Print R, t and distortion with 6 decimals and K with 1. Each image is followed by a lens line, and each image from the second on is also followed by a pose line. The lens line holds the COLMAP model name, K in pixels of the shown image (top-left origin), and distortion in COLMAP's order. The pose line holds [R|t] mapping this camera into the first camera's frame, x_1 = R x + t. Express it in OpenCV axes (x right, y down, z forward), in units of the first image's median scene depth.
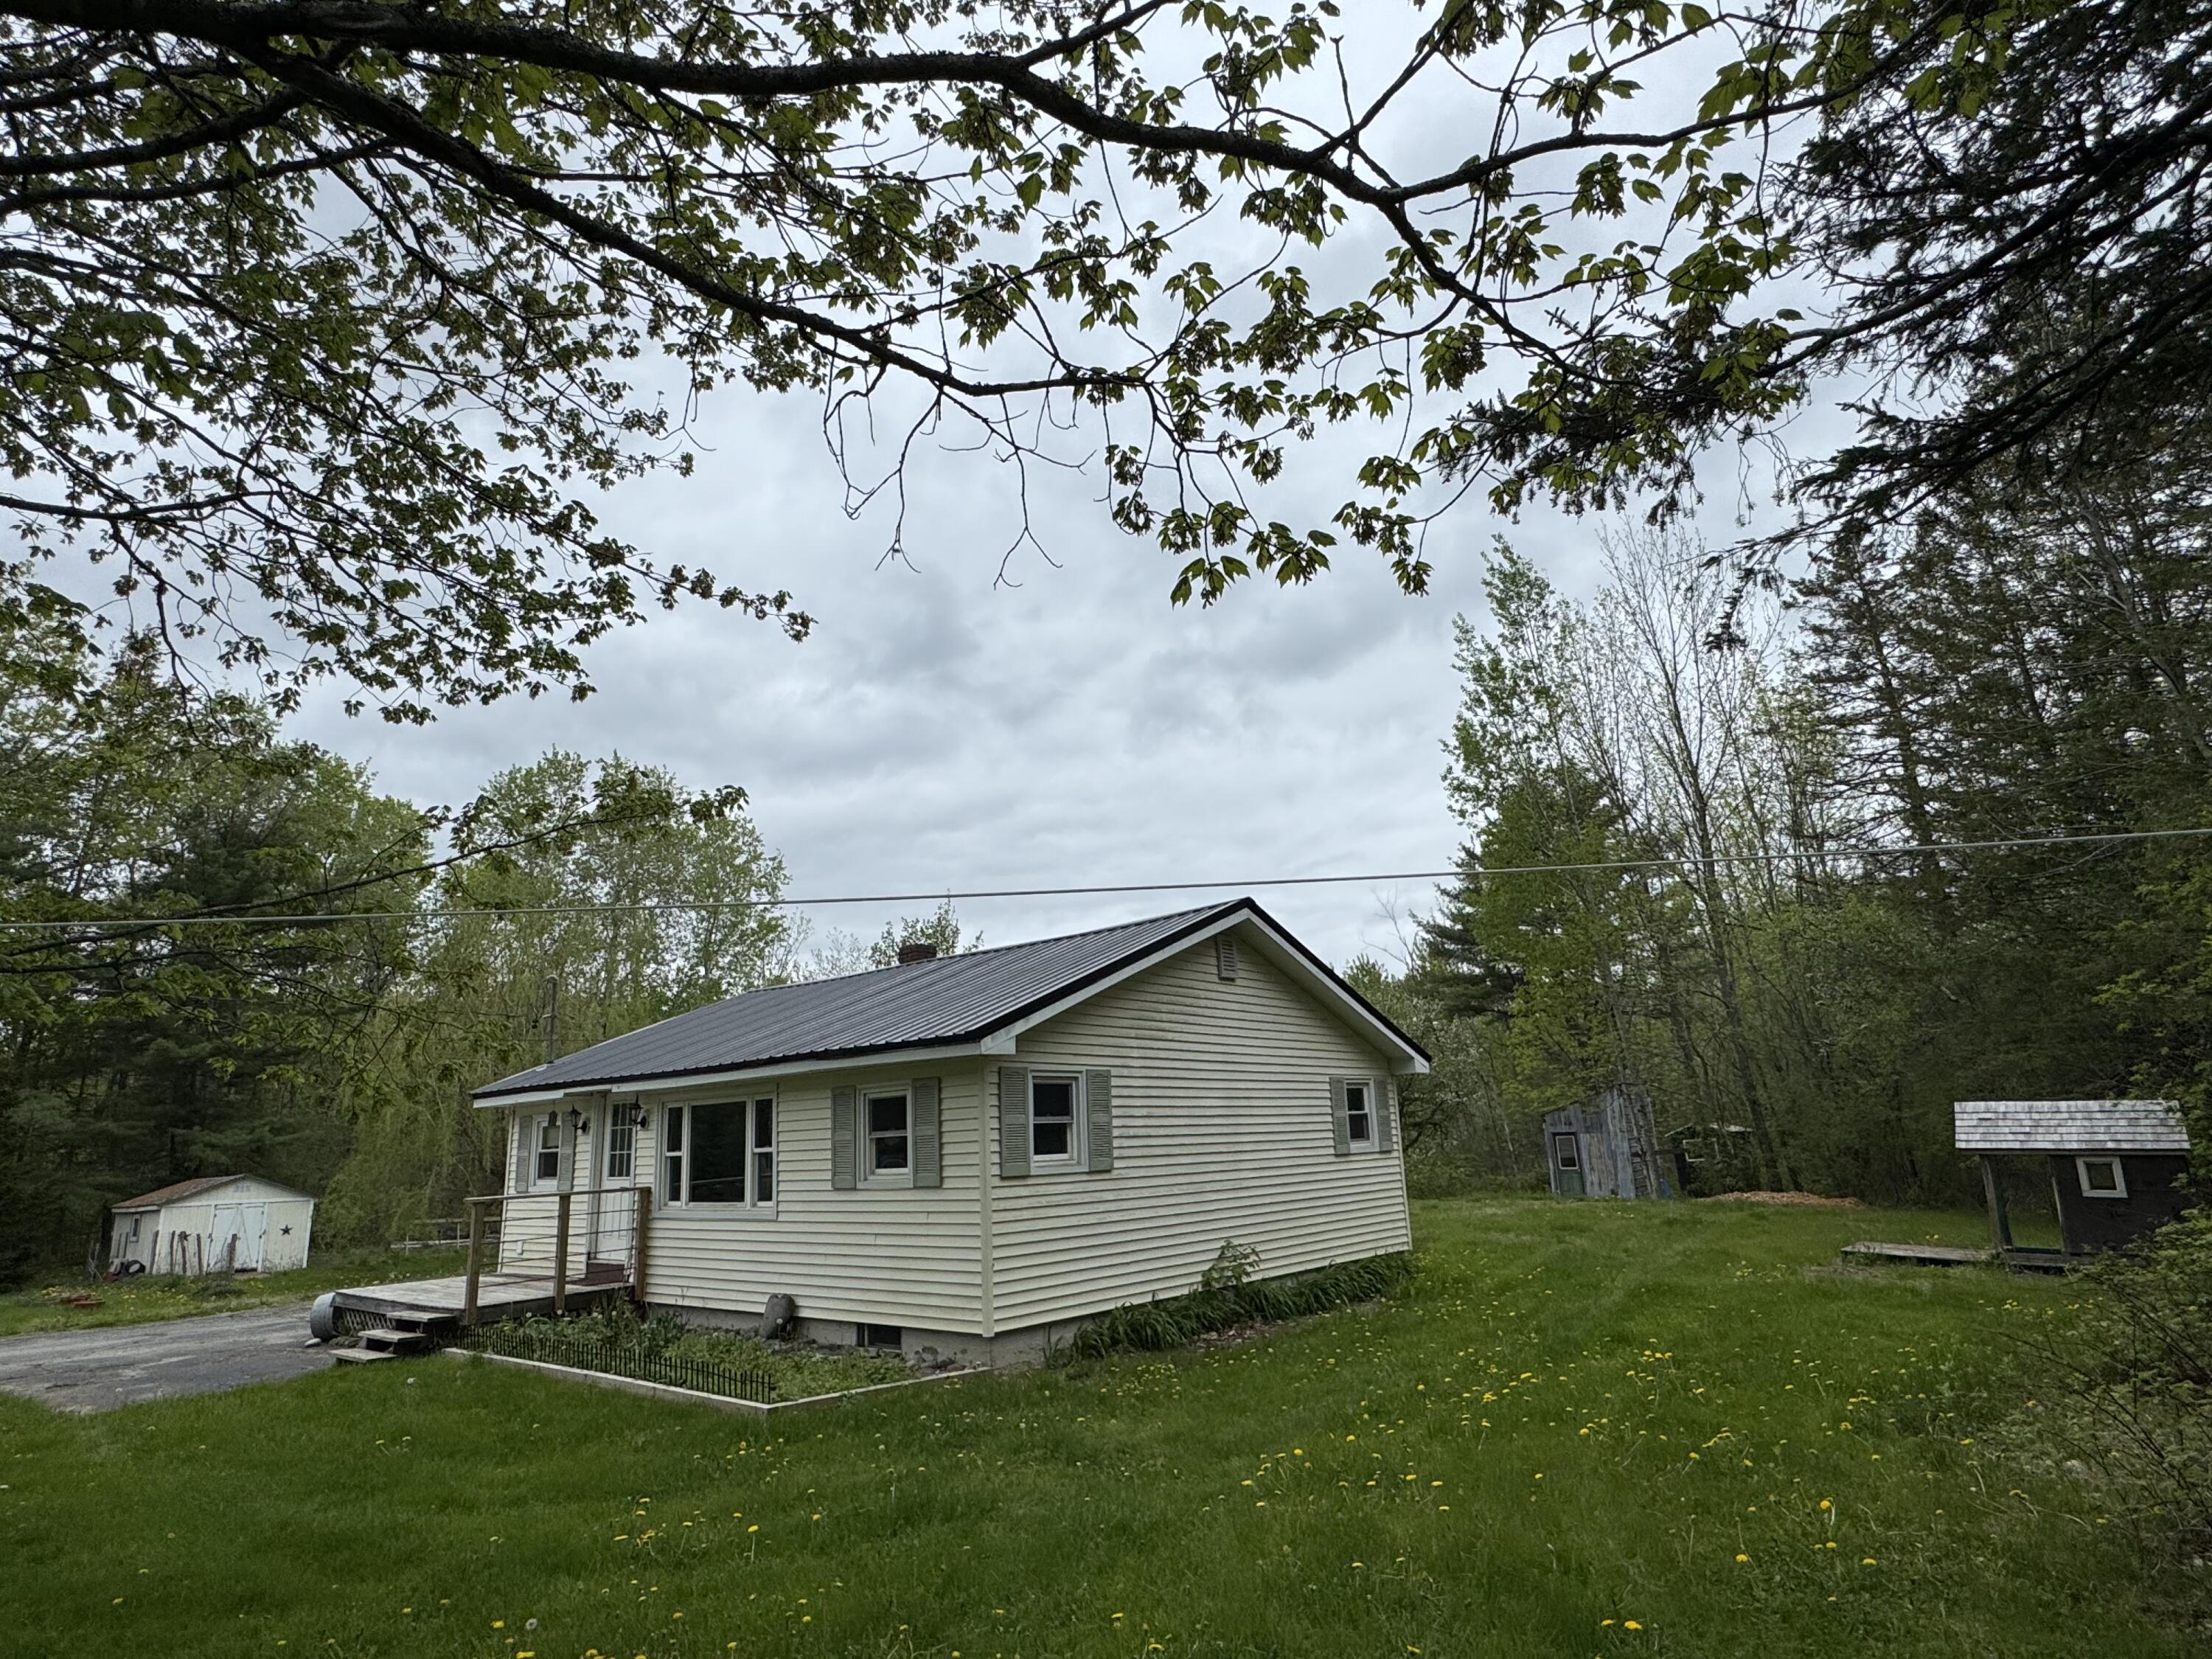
lens RADIAL K [[1192.7, 0, 1108.7], [0, 1192.7, 833.8], [0, 0, 1]] dist [-0.008328, 0.003435]
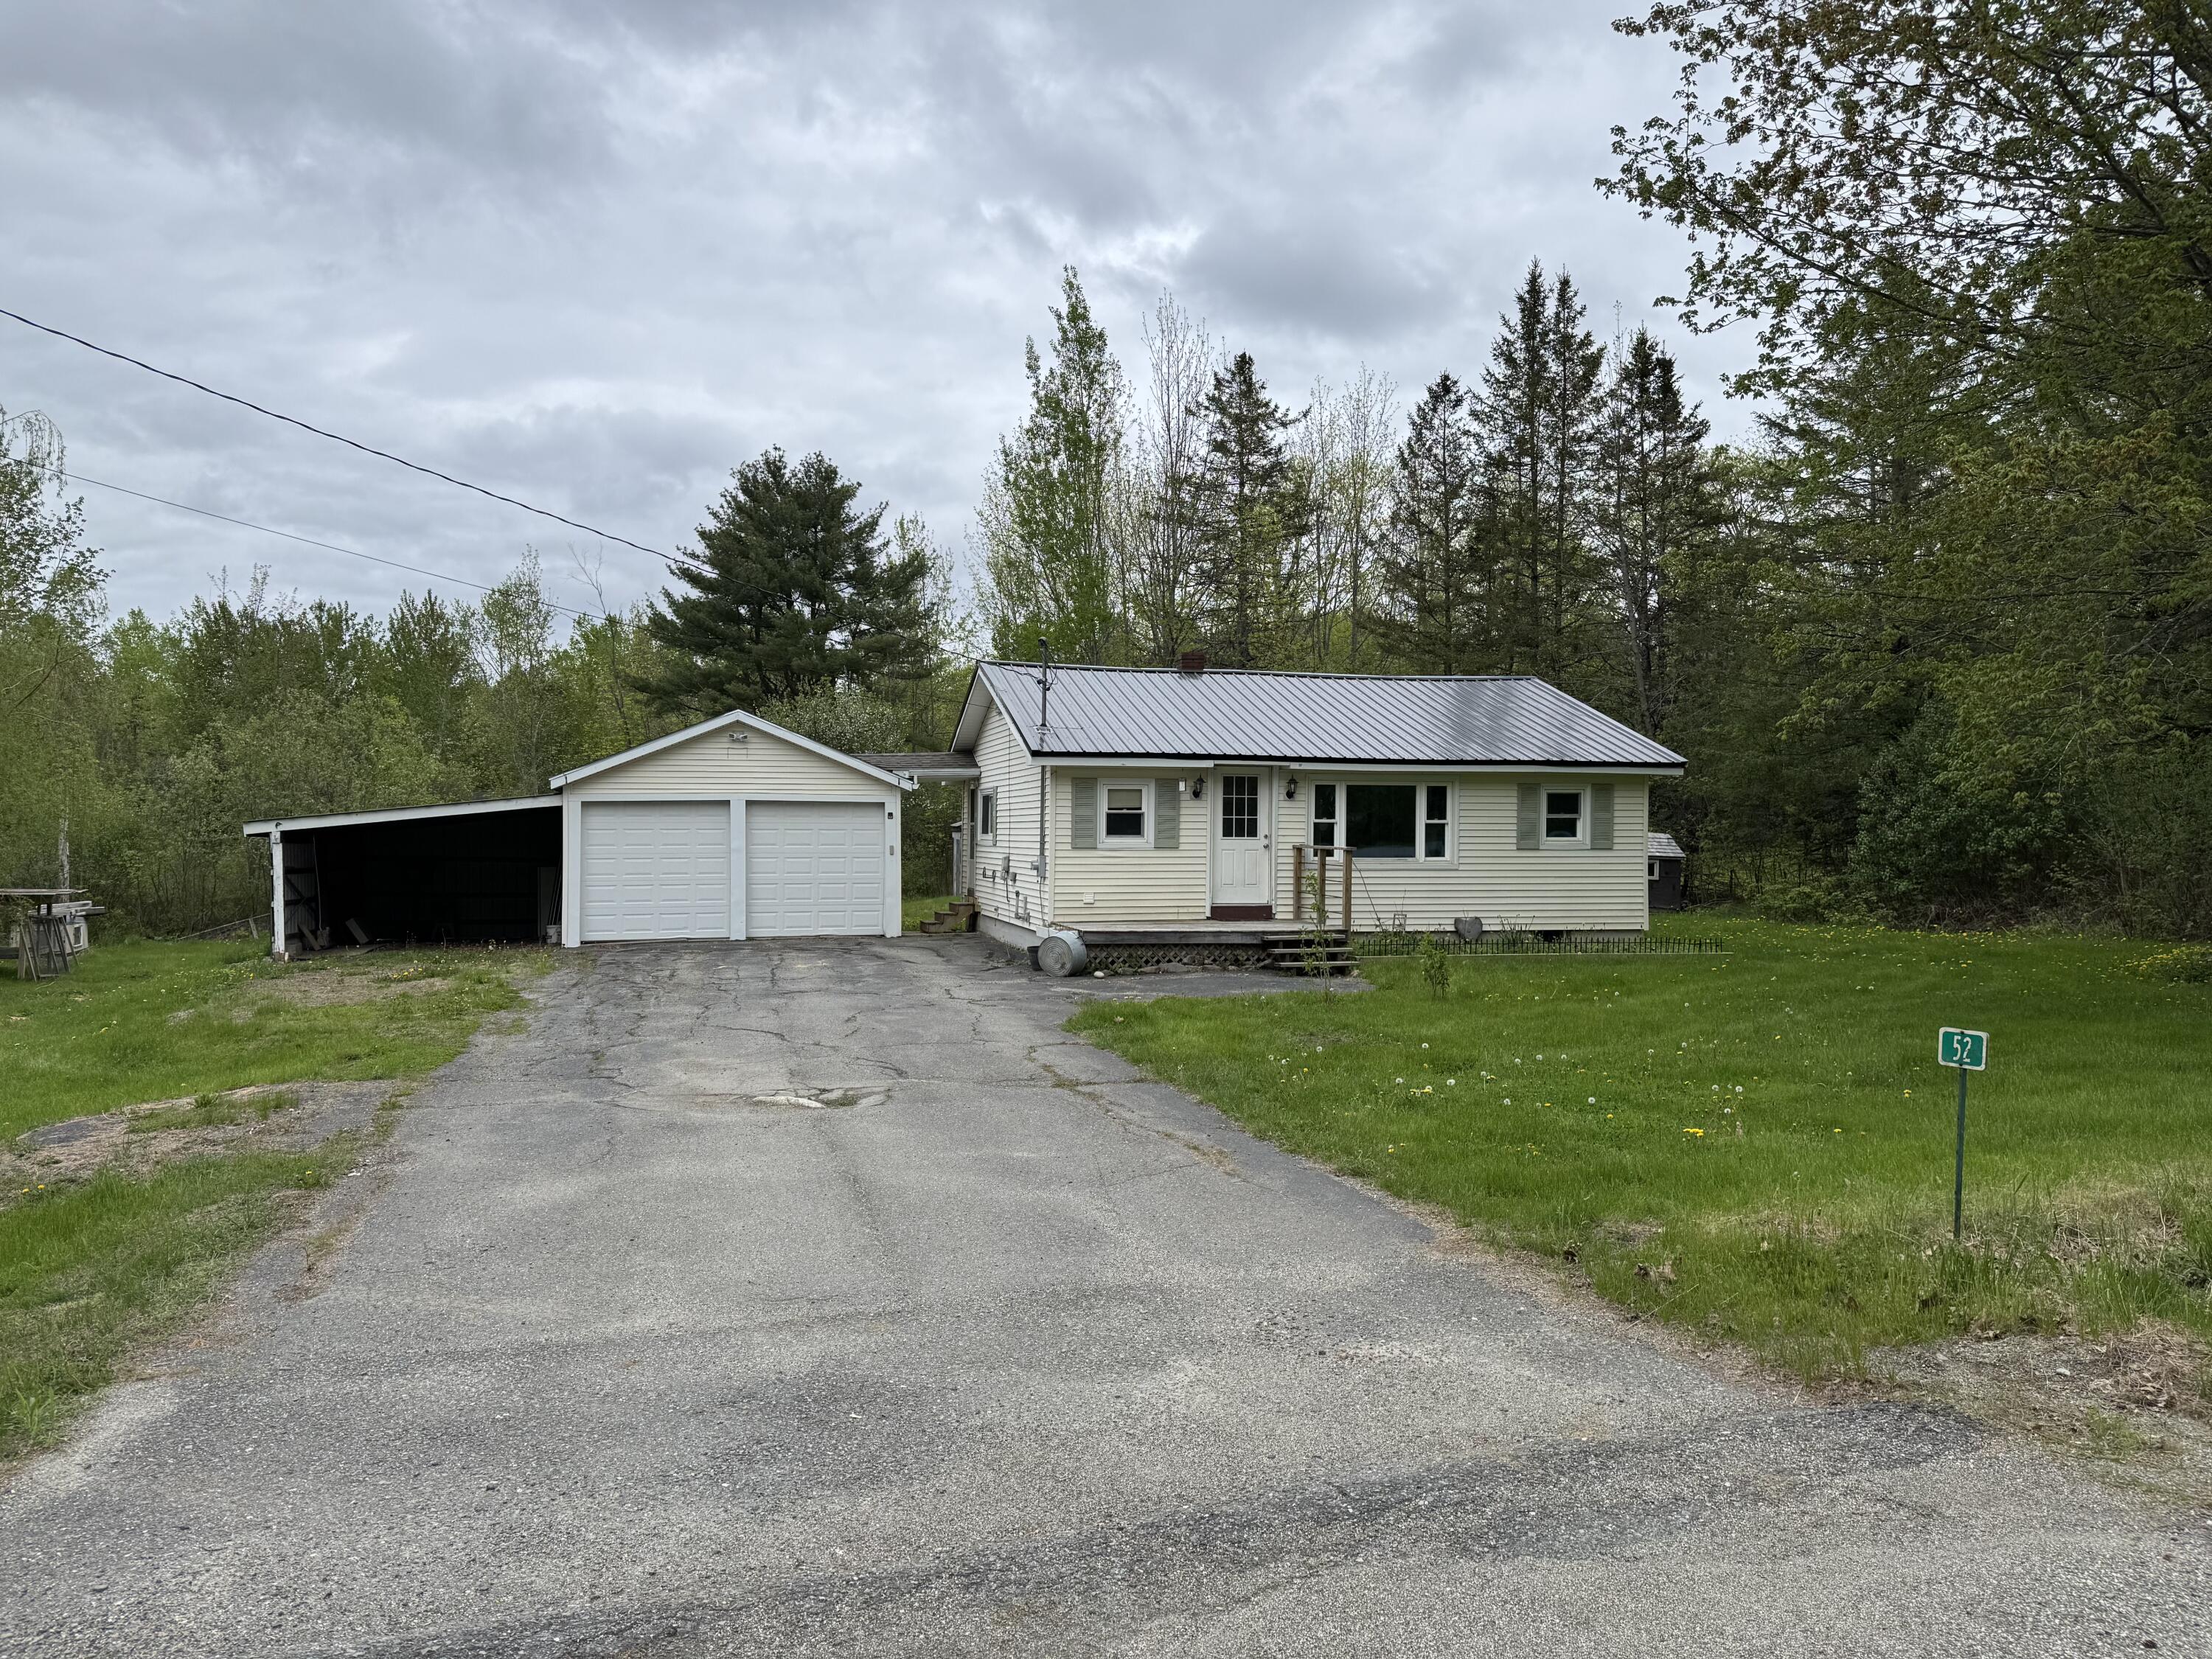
lens RADIAL K [[1523.7, 0, 1106.0], [0, 1523.7, 829.5], [0, 0, 1]] dist [0.164590, -0.277668]
pose [[0.609674, 0.045476, 0.791347, -2.472459], [-0.224837, 0.967270, 0.117634, 0.190613], [-0.760096, -0.249642, 0.599944, 0.269583]]
